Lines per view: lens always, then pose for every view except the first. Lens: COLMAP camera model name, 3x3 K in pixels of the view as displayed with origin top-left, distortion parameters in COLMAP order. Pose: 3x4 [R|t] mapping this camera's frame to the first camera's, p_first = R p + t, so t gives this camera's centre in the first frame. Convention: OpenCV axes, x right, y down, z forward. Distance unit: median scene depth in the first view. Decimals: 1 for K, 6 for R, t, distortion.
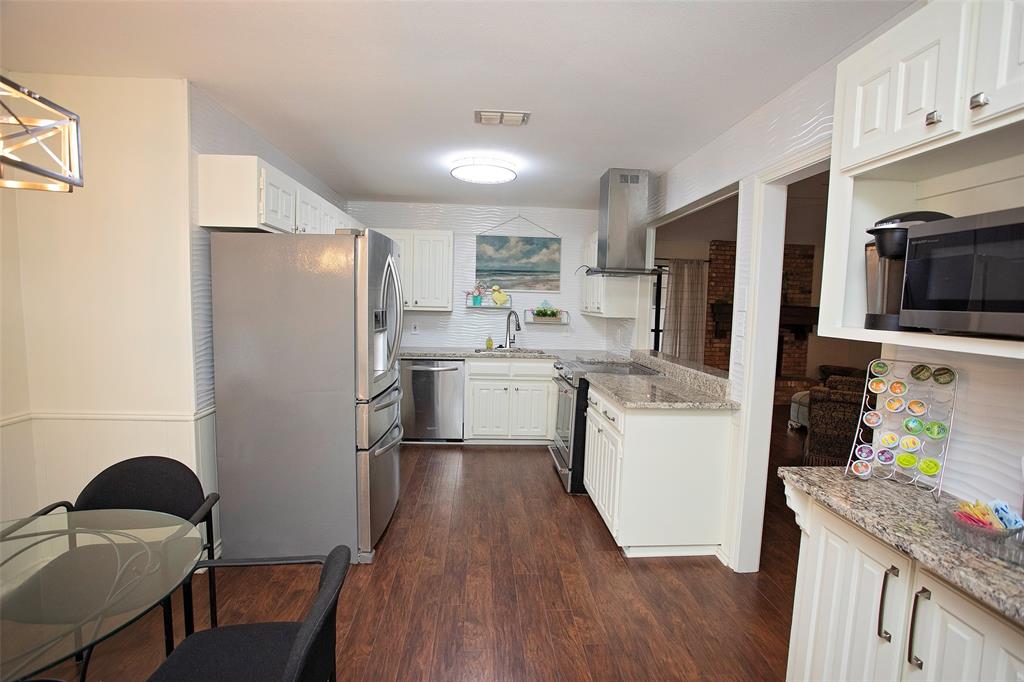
lens RADIAL K [[496.4, 0, 512.7], [0, 496.4, 347.0], [0, 0, 1]] dist [-0.073526, 0.033546]
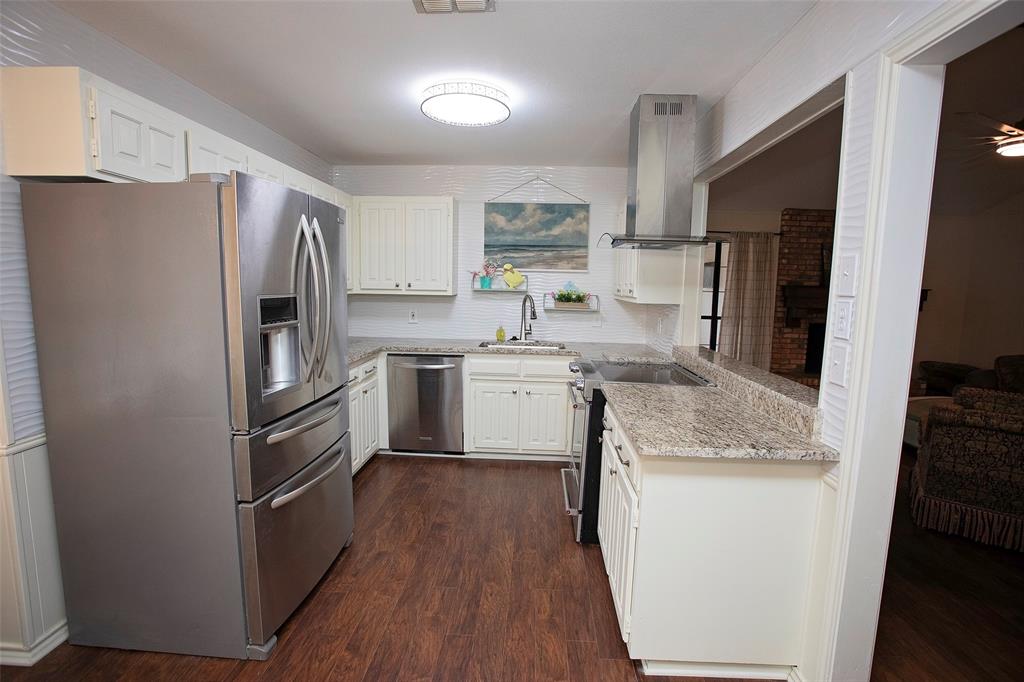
lens RADIAL K [[496.4, 0, 512.7], [0, 496.4, 347.0], [0, 0, 1]] dist [-0.073526, 0.033546]
pose [[0.993495, 0.008585, -0.113550, 0.071275], [-0.004798, 0.999424, 0.033581, -0.015453], [0.113773, -0.032818, 0.992965, 0.196236]]
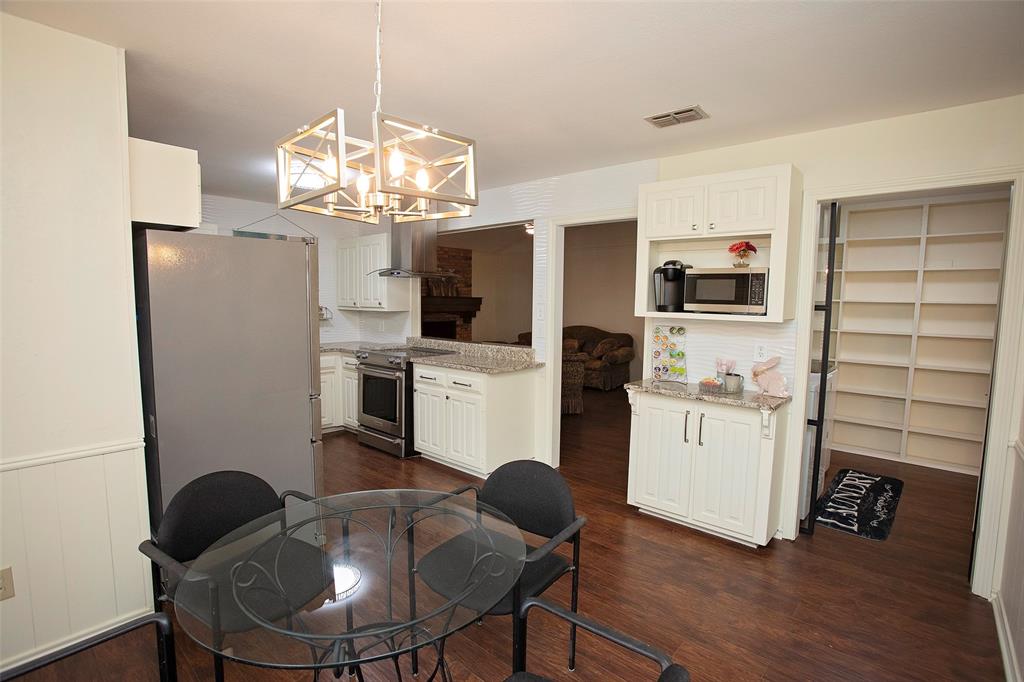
lens RADIAL K [[496.4, 0, 512.7], [0, 496.4, 347.0], [0, 0, 1]] dist [-0.073526, 0.033546]
pose [[0.713072, -0.084824, 0.695940, -0.373140], [0.071136, 0.996285, 0.048544, -0.010090], [-0.697472, 0.014892, 0.716457, -0.038684]]
